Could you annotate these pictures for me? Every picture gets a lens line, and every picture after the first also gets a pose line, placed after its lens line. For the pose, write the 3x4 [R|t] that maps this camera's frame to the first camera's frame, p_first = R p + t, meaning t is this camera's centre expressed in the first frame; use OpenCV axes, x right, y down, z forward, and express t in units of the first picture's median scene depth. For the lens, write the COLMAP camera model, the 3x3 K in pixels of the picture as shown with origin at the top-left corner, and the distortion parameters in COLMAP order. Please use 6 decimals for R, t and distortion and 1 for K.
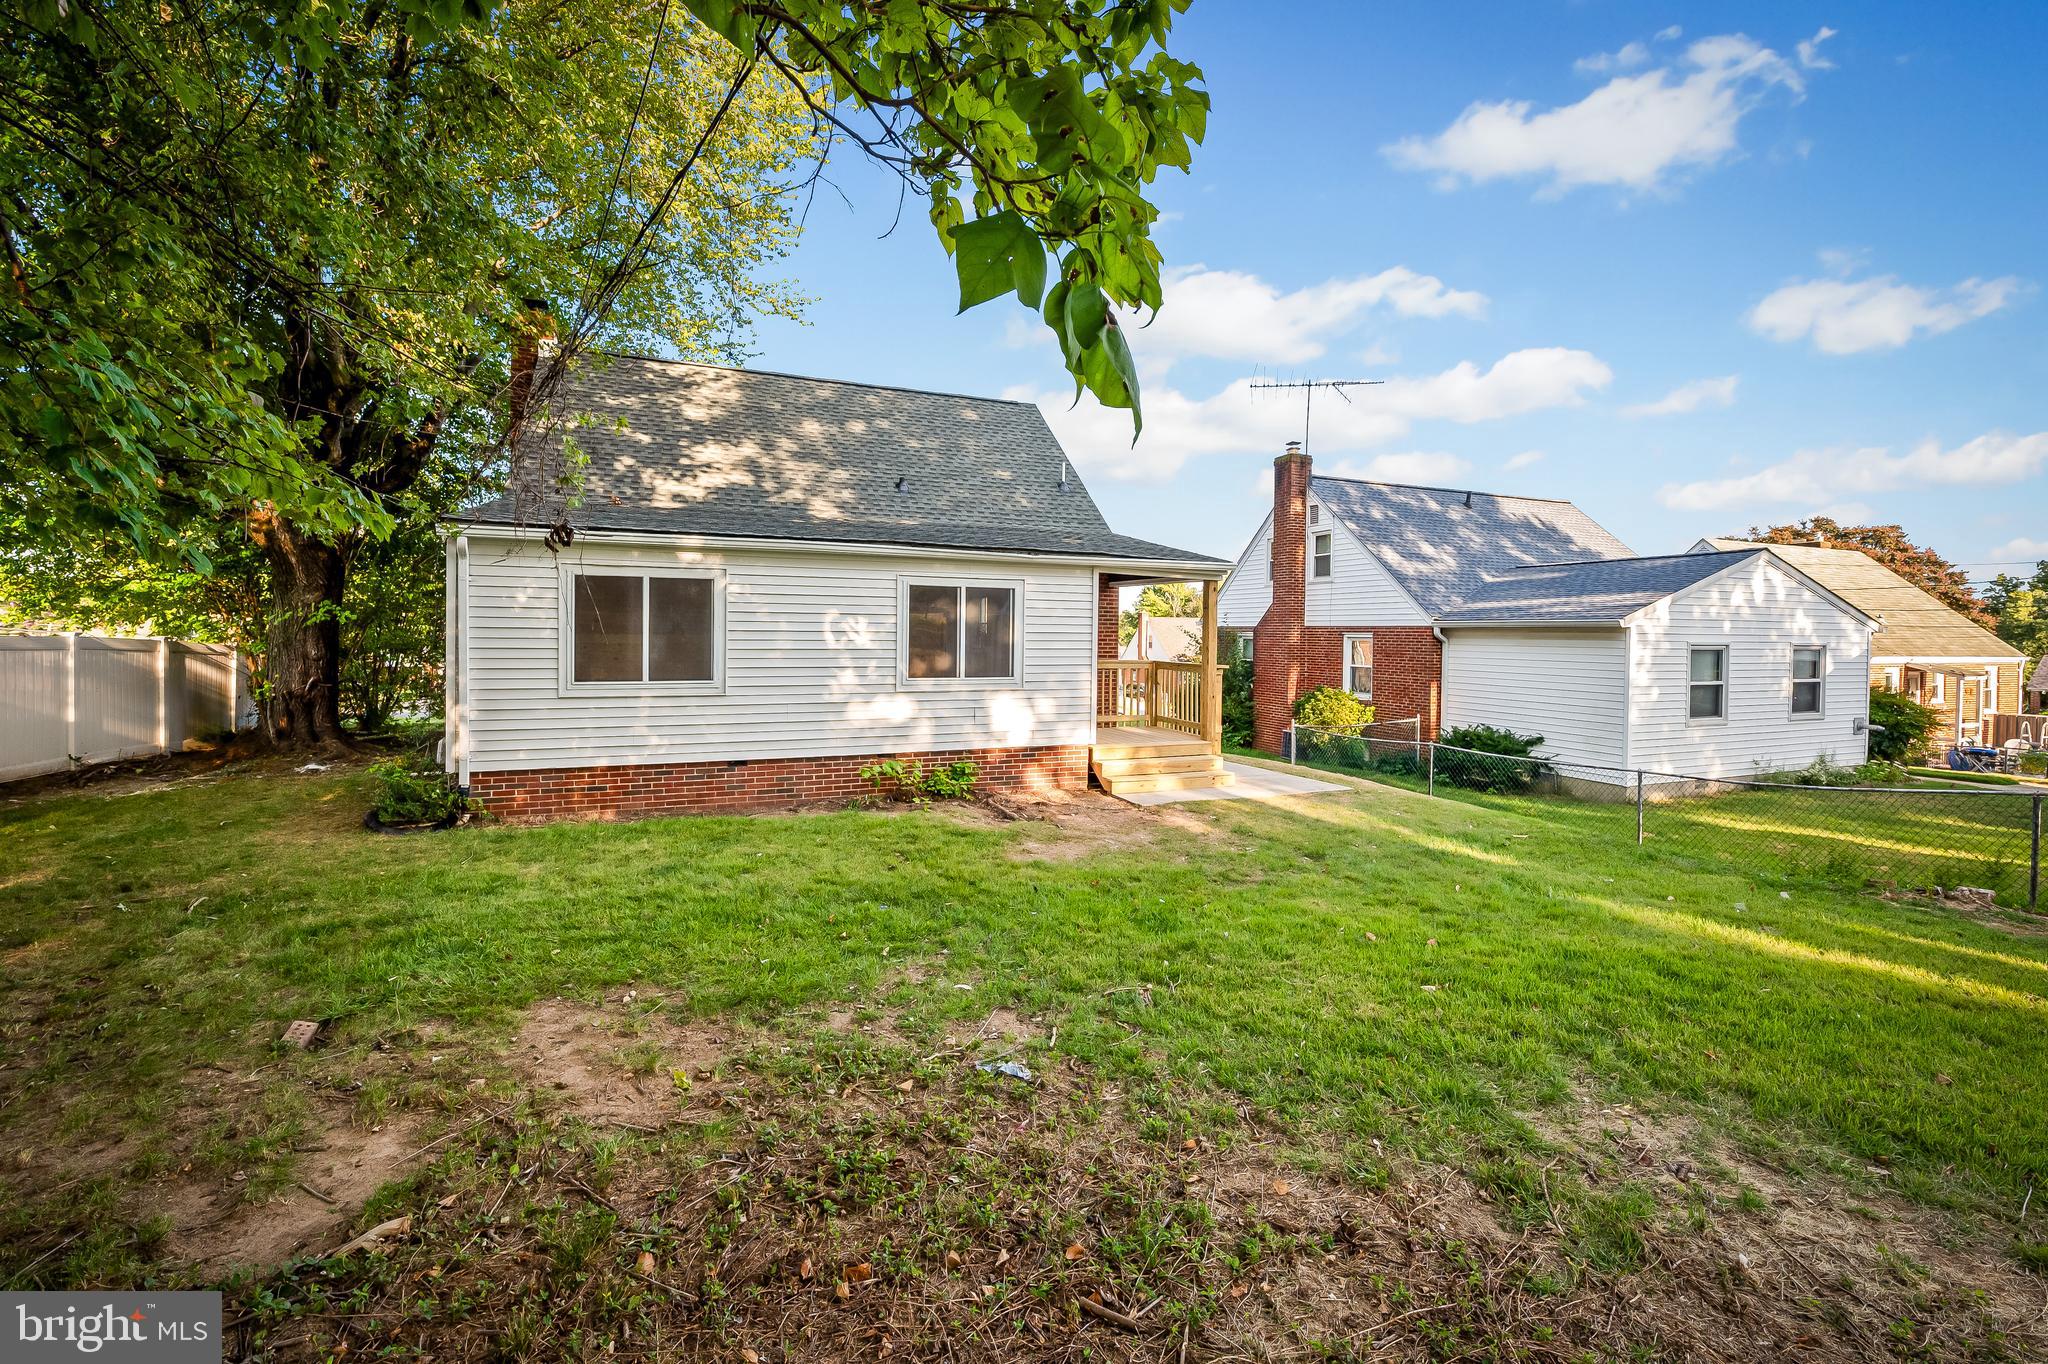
lens RADIAL K [[839.0, 0, 1019.8], [0, 839.0, 648.0], [0, 0, 1]] dist [-0.001408, -0.000071]
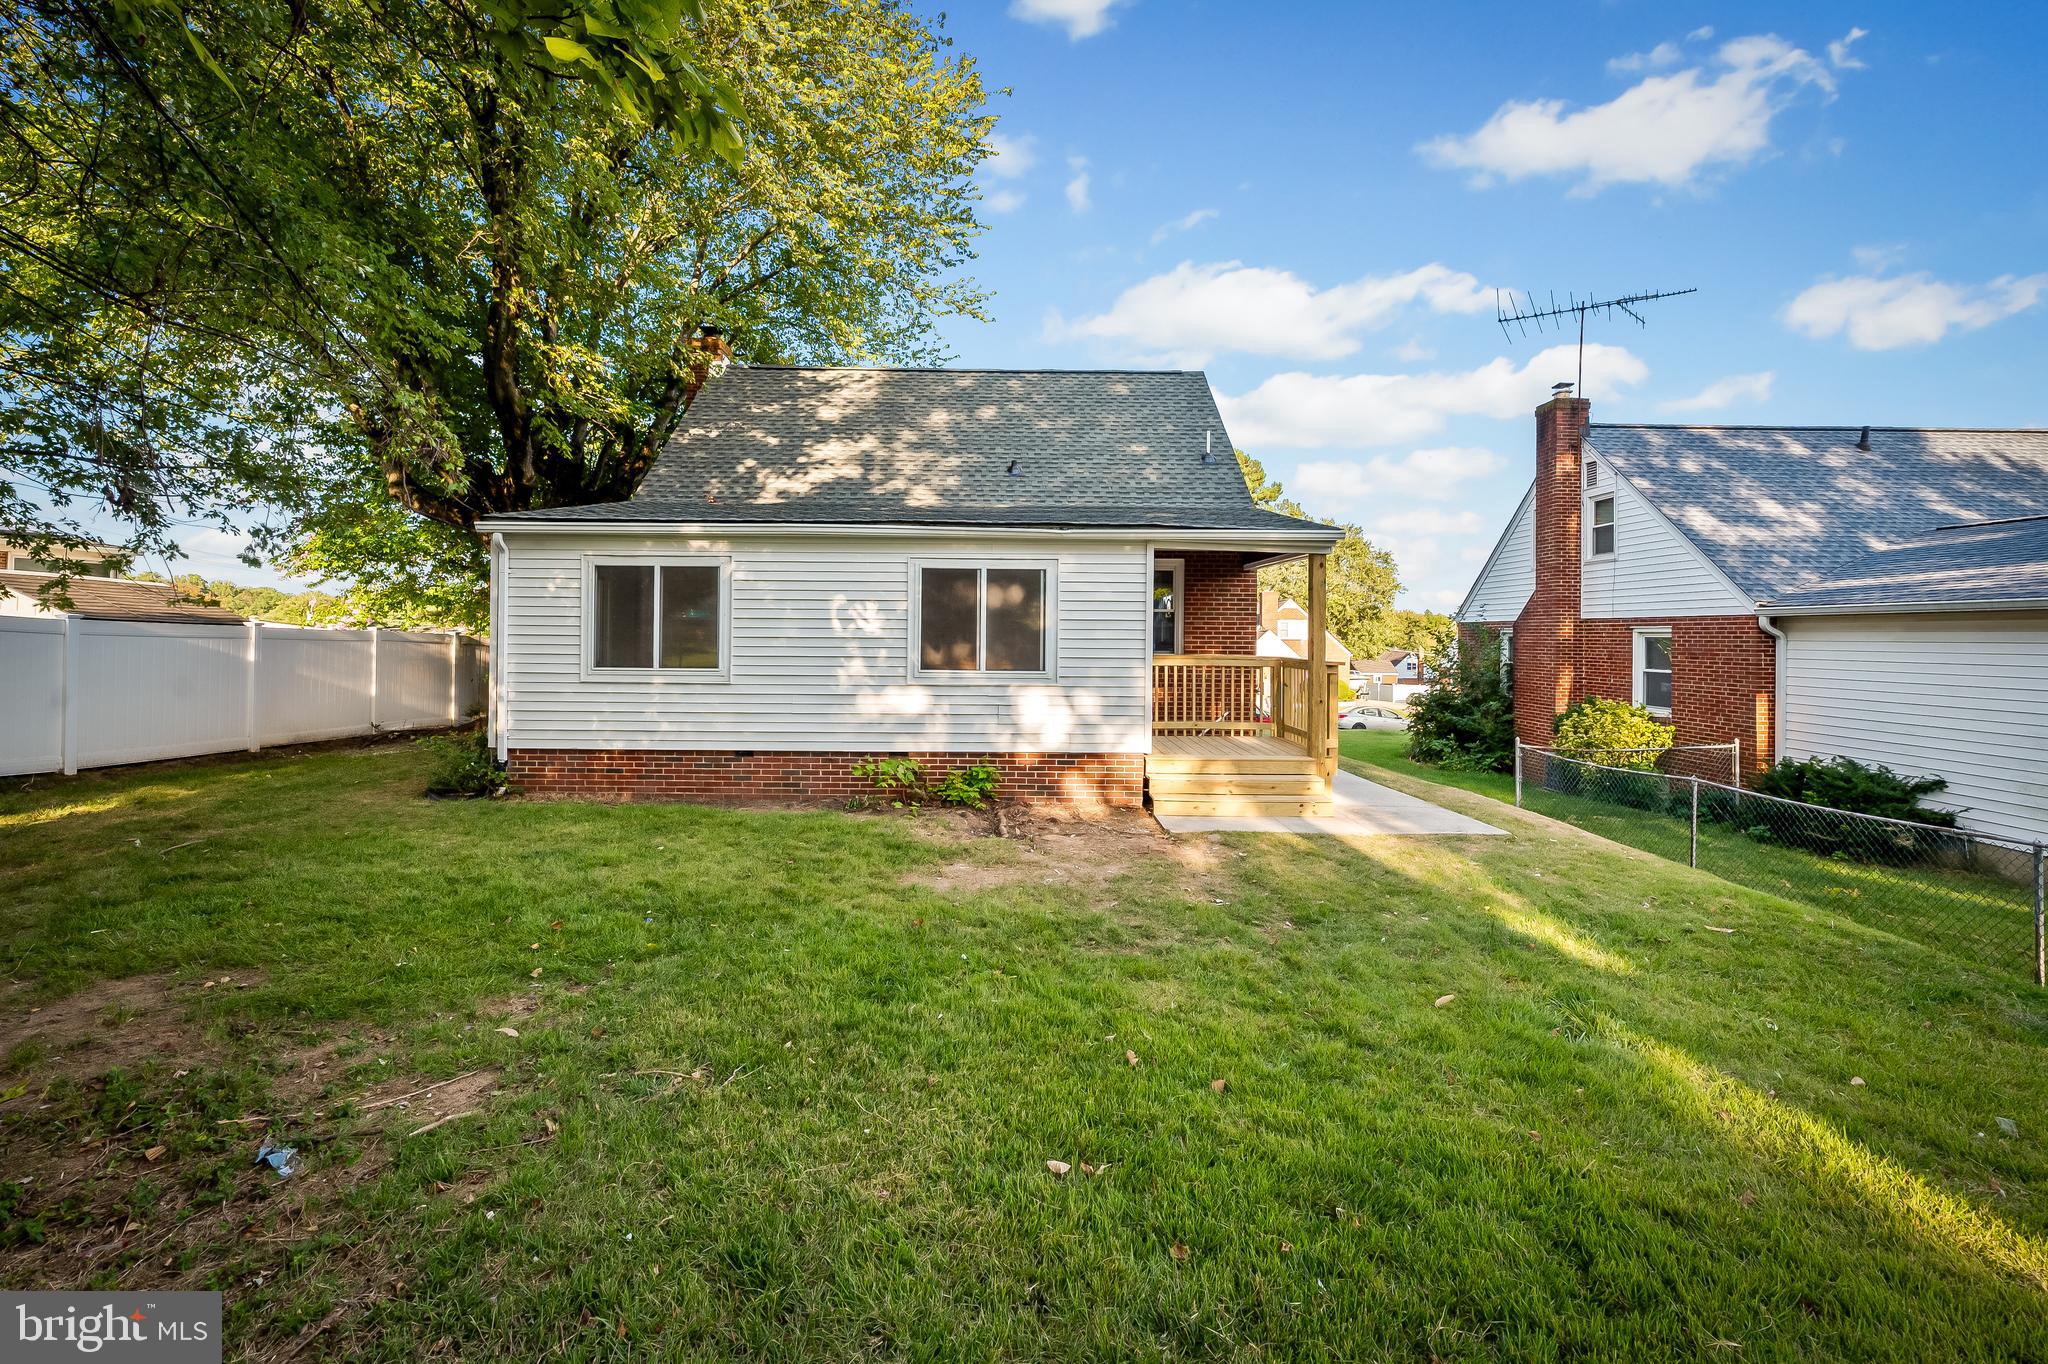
lens RADIAL K [[846.9, 0, 1018.6], [0, 846.9, 626.4], [0, 0, 1]] dist [-0.000136, -0.000126]
pose [[0.929649, -0.005794, -0.368401, 0.232387], [-0.005660, 0.999534, -0.030004, 0.012133], [0.368403, 0.029979, 0.929183, 0.139235]]
